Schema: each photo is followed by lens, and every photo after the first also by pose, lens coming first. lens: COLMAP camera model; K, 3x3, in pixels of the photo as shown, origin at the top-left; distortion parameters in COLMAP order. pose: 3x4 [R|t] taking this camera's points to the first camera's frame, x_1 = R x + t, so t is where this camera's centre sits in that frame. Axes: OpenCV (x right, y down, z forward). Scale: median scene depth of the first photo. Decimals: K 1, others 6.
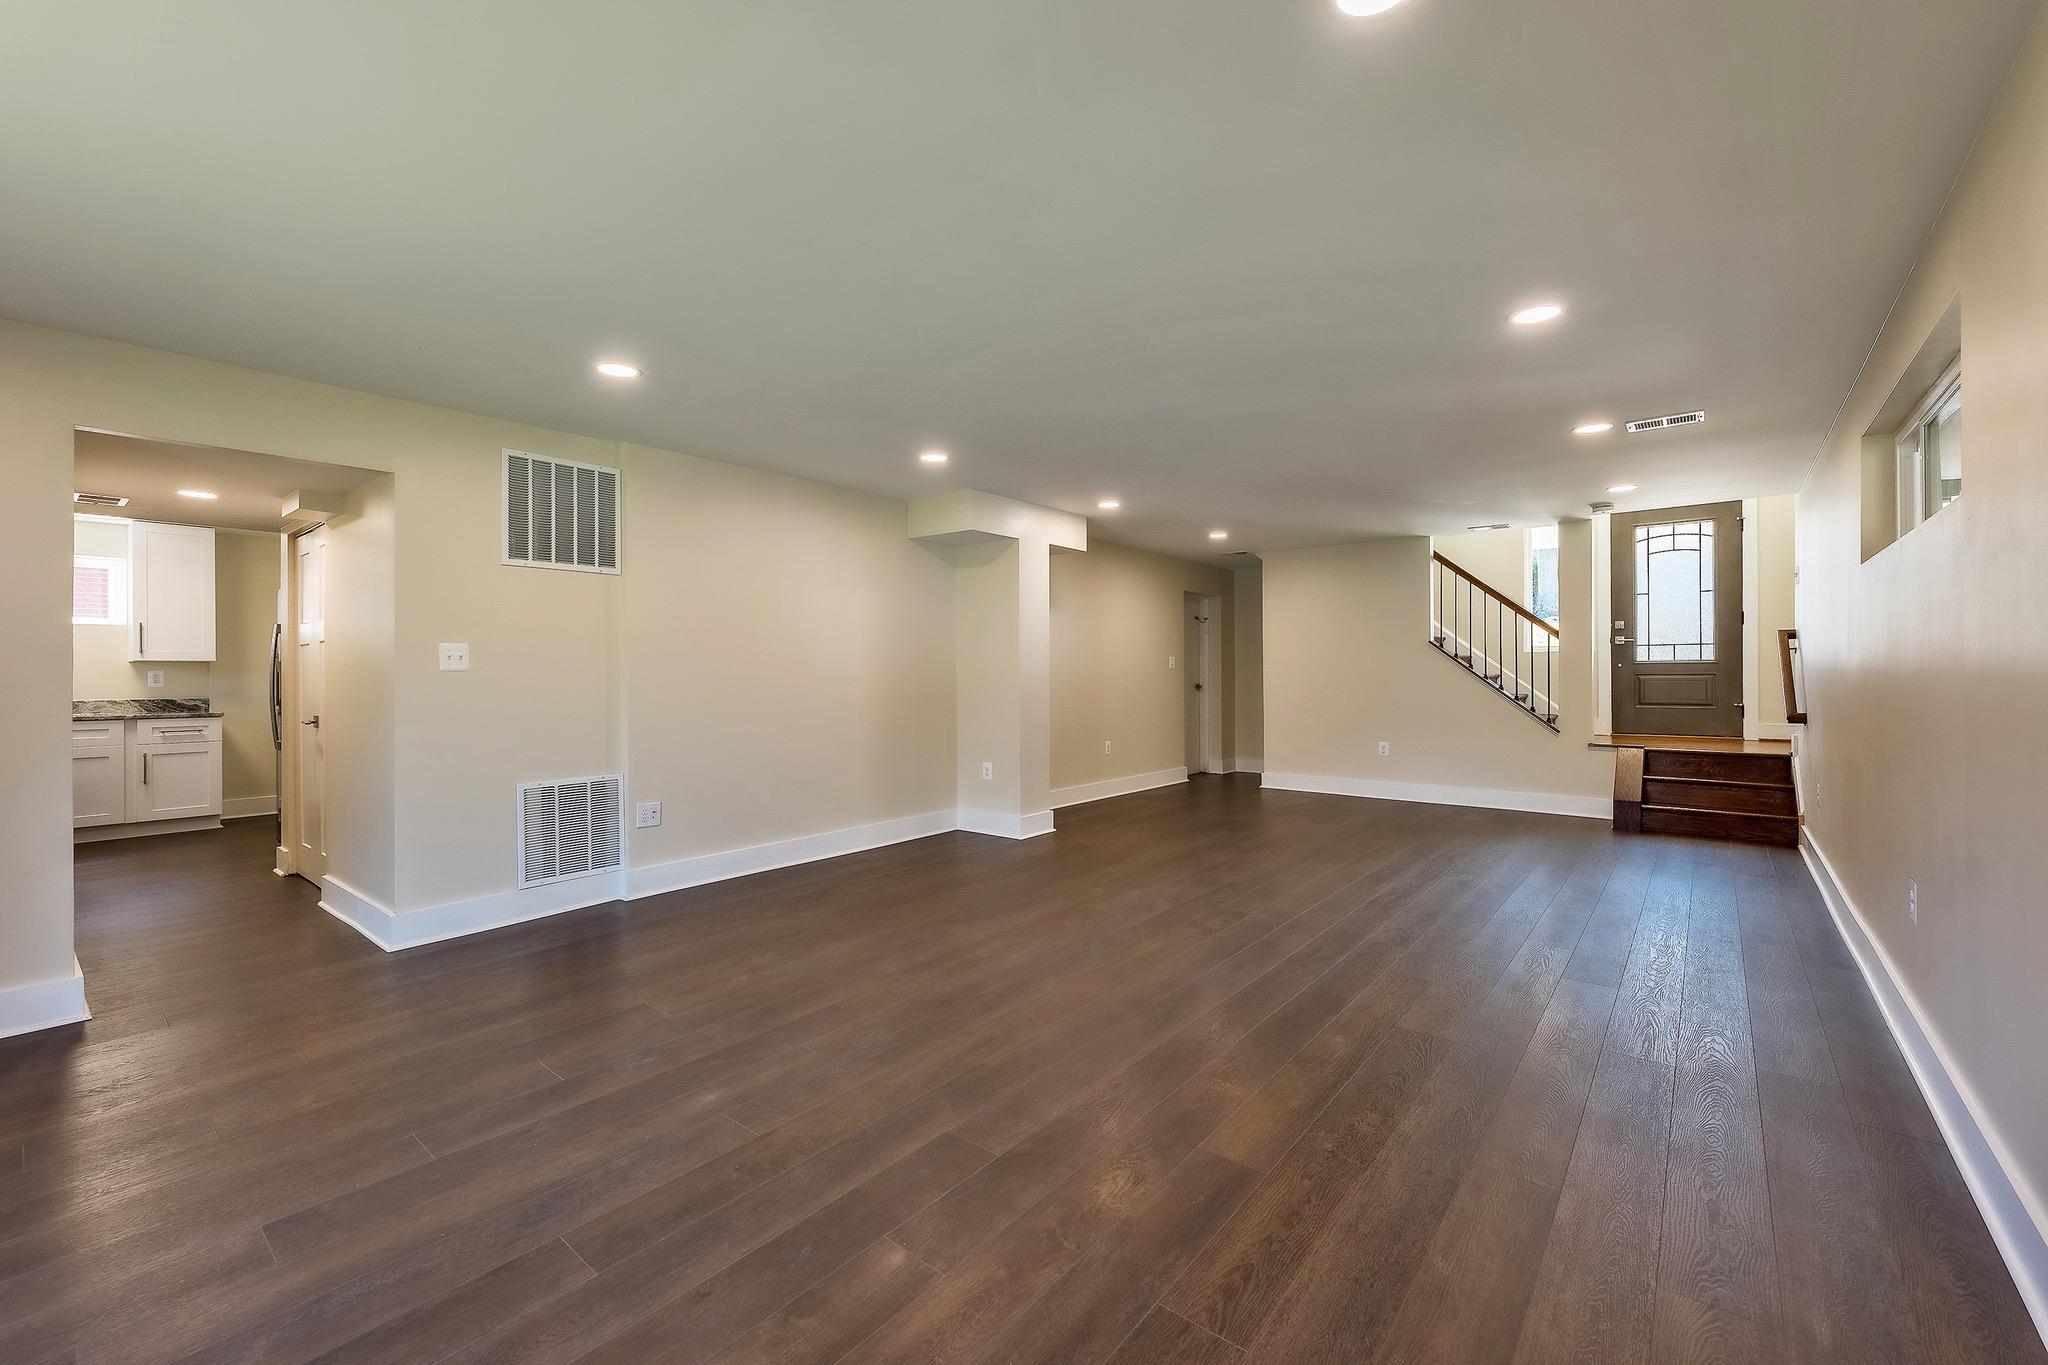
lens RADIAL K [[847.7, 0, 1015.8], [0, 847.7, 676.1], [0, 0, 1]] dist [-0.005431, -0.000067]
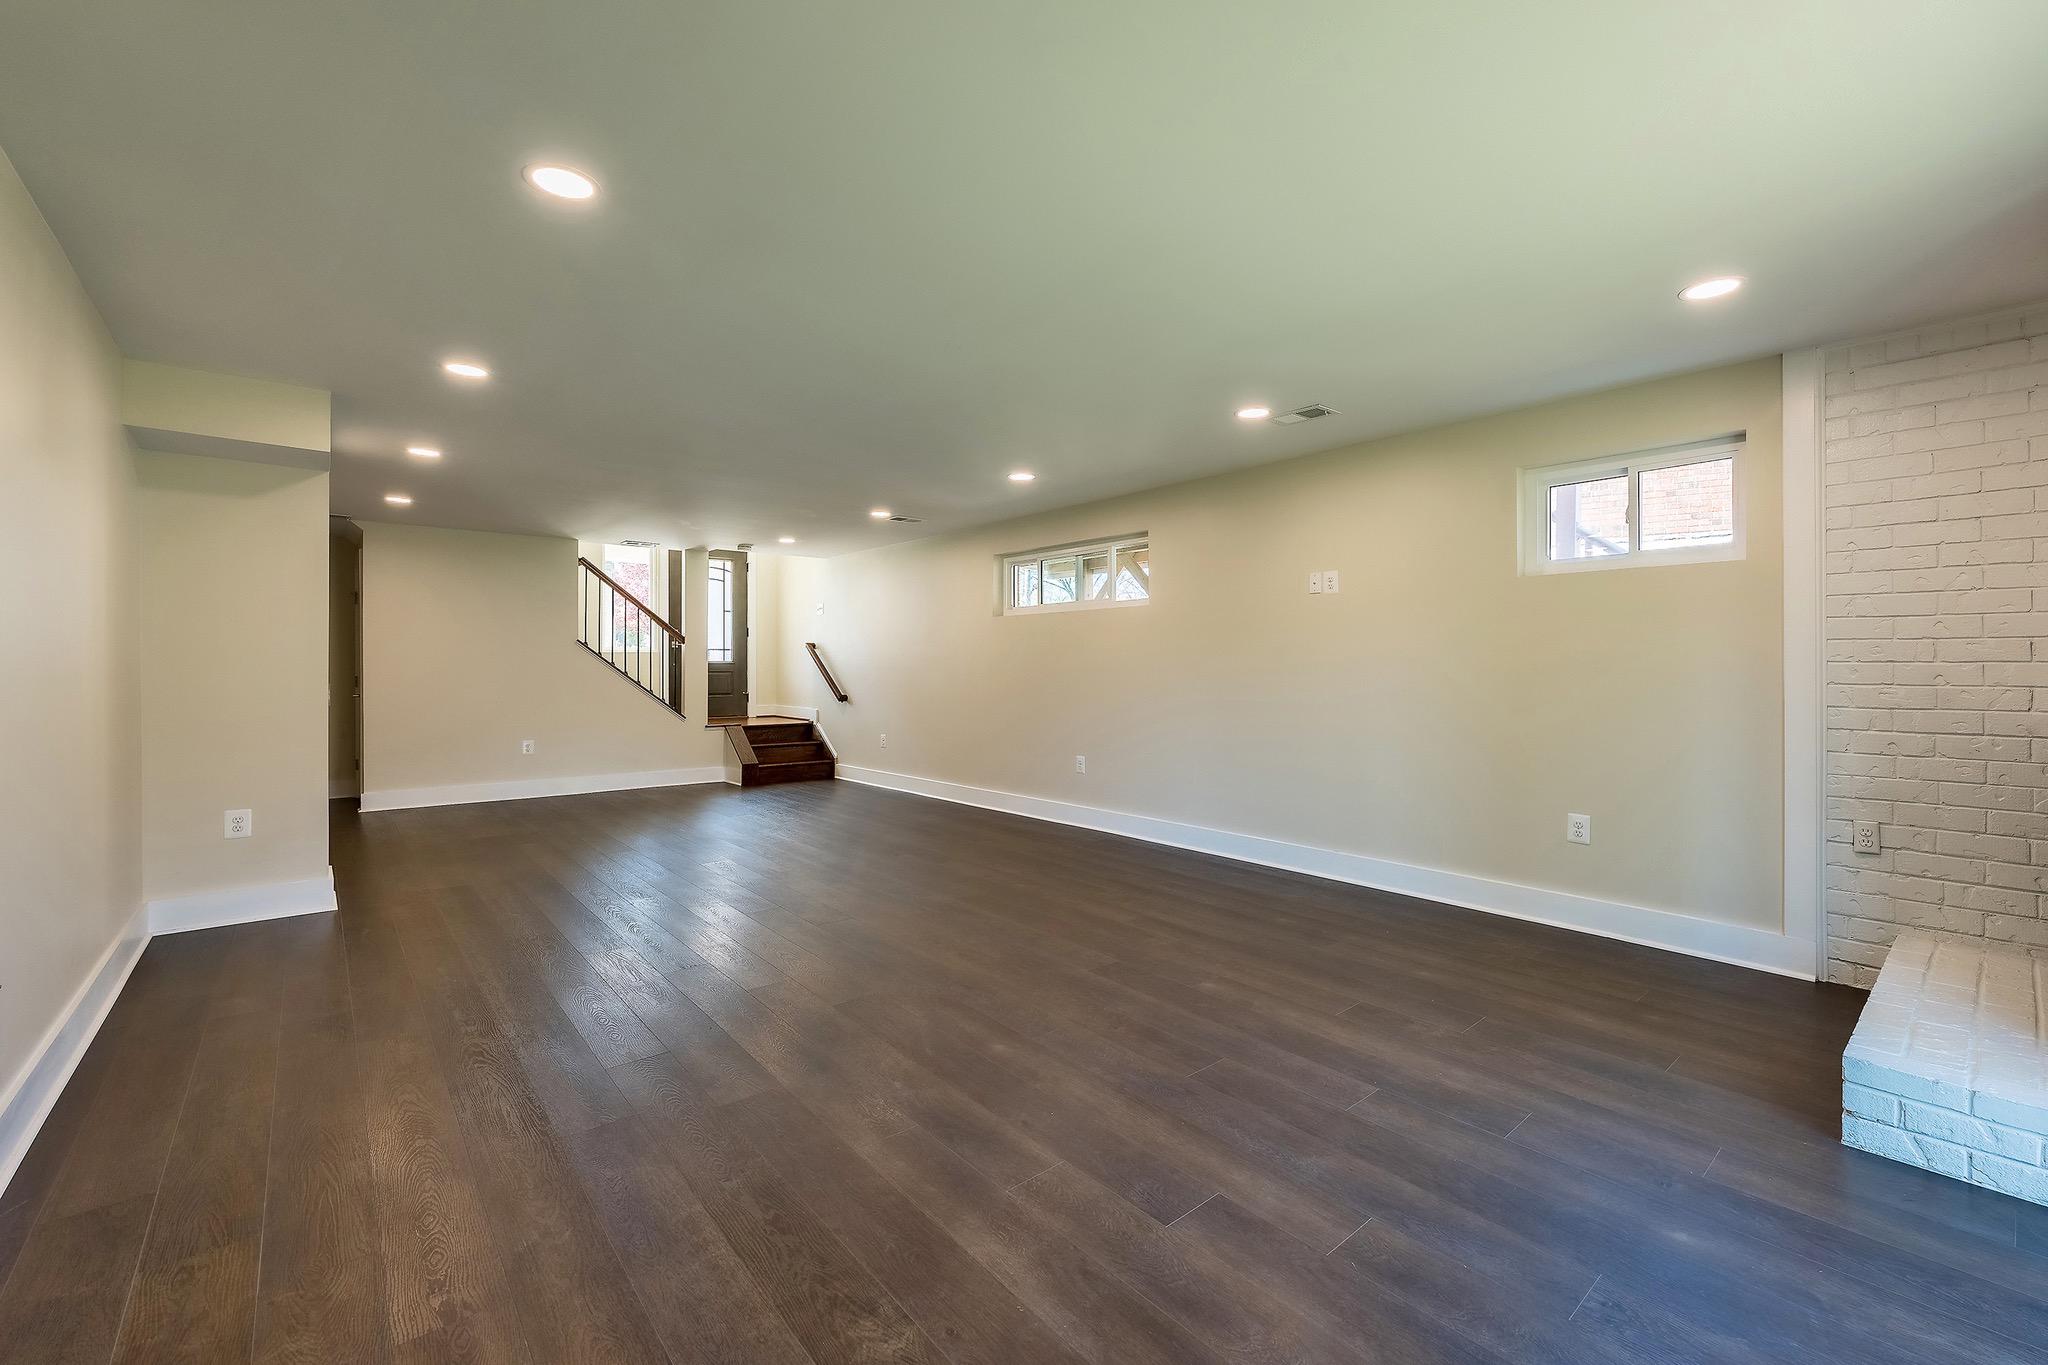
lens RADIAL K [[847.7, 0, 1051.2], [0, 847.7, 688.5], [0, 0, 1]] dist [-0.005431, -0.000067]
pose [[0.169610, -0.020456, 0.985299, -0.793839], [0.006675, 0.999785, 0.019608, 0.003507], [-0.985489, 0.003251, 0.169710, 0.412045]]
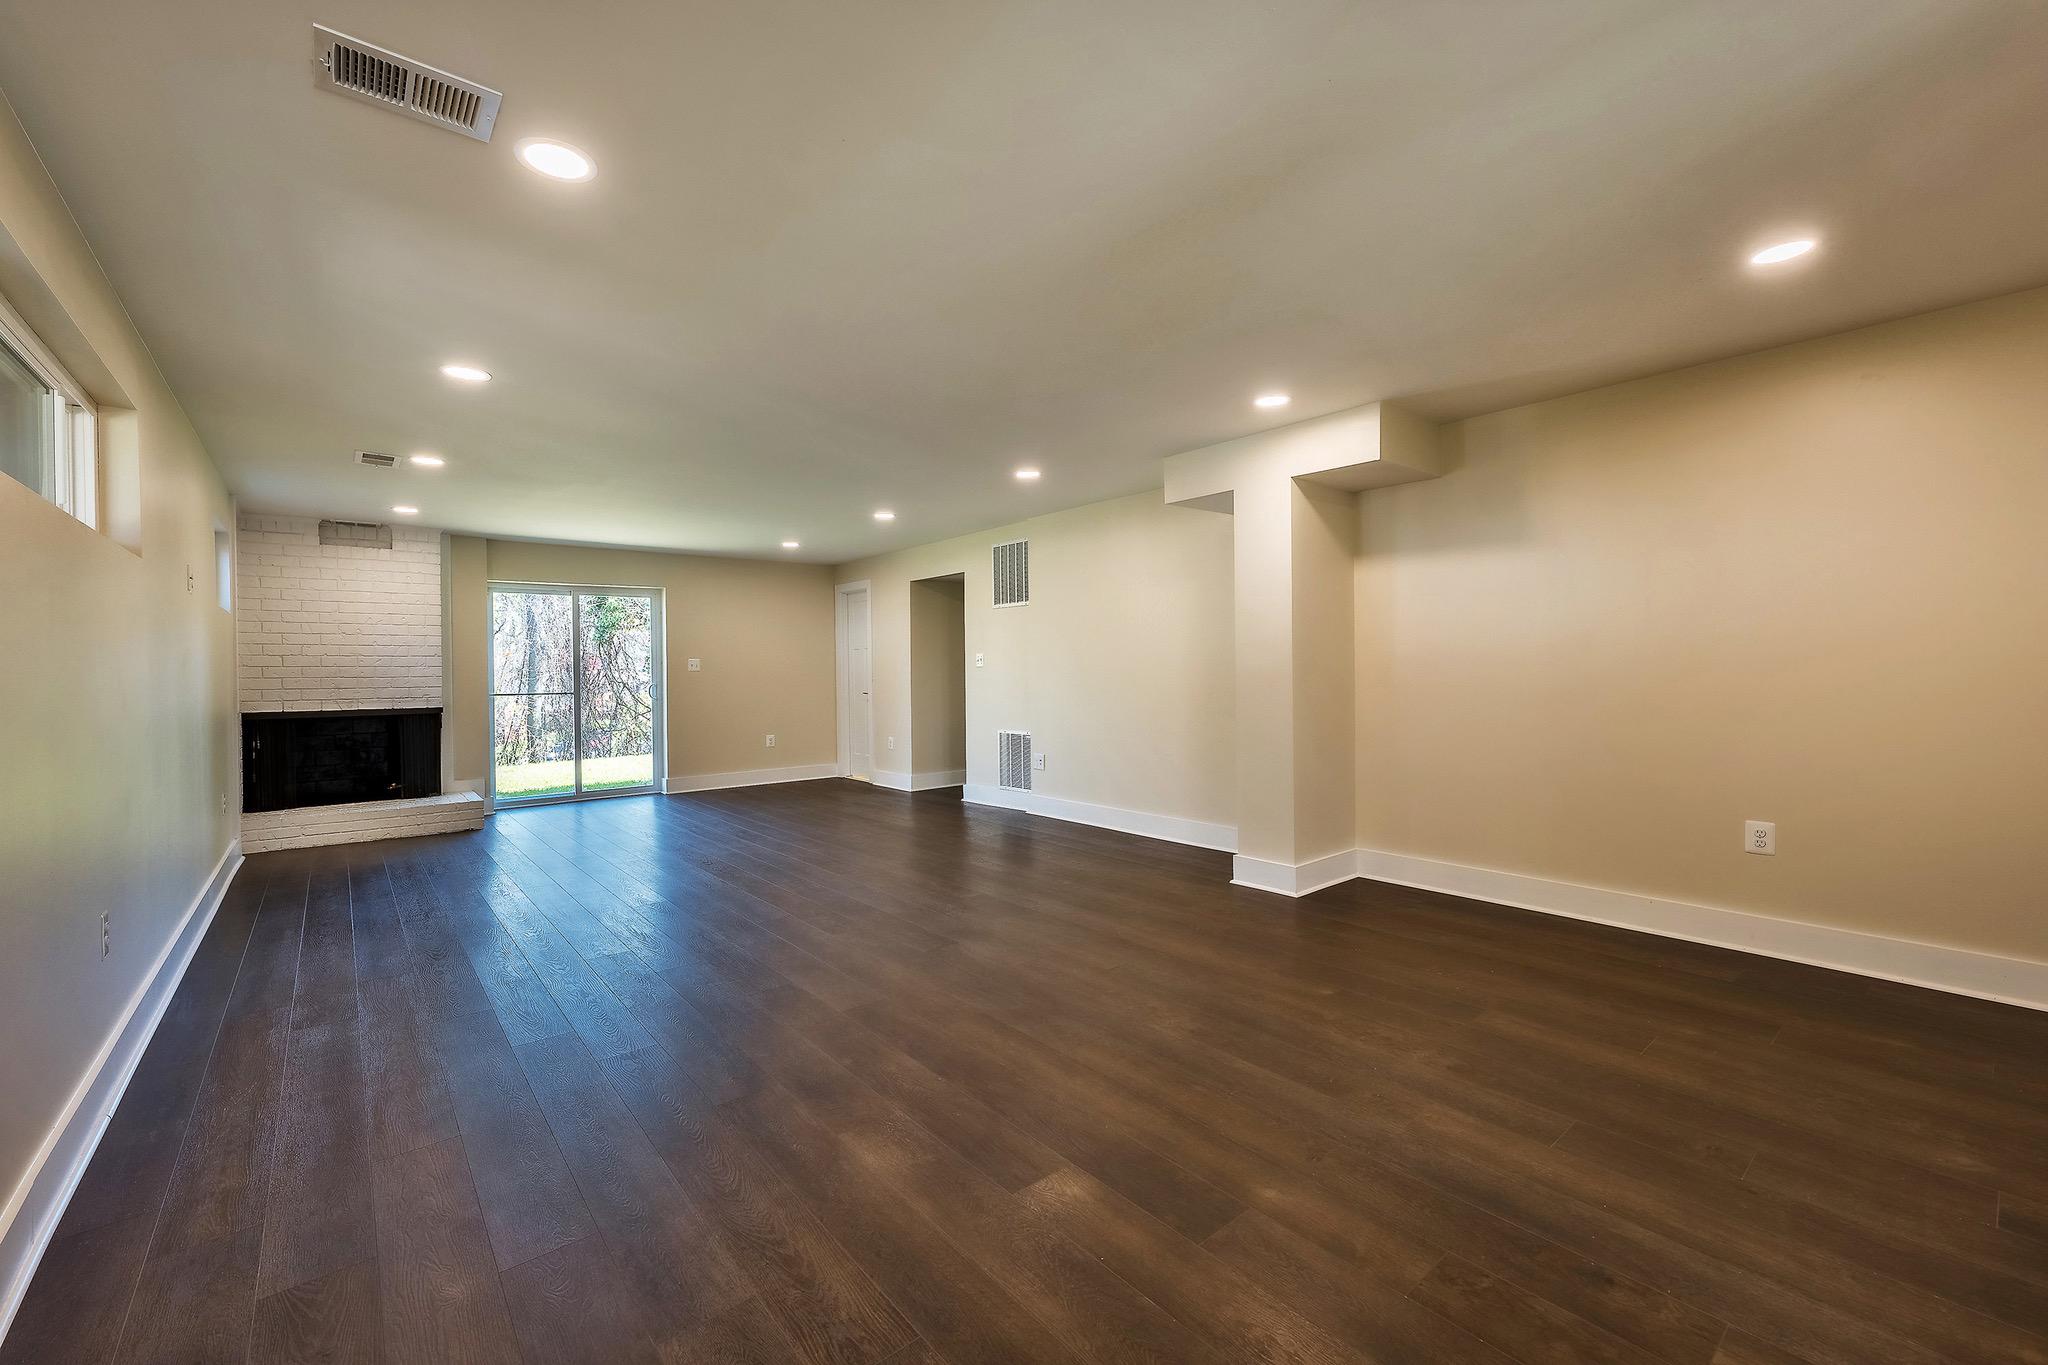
lens RADIAL K [[847.7, 0, 1033.1], [0, 847.7, 669.5], [0, 0, 1]] dist [-0.005431, -0.000067]
pose [[-0.194525, 0.006088, -0.980879, 1.074800], [0.010298, 0.999938, 0.004164, -0.005911], [0.980844, -0.009291, -0.194575, 1.326289]]
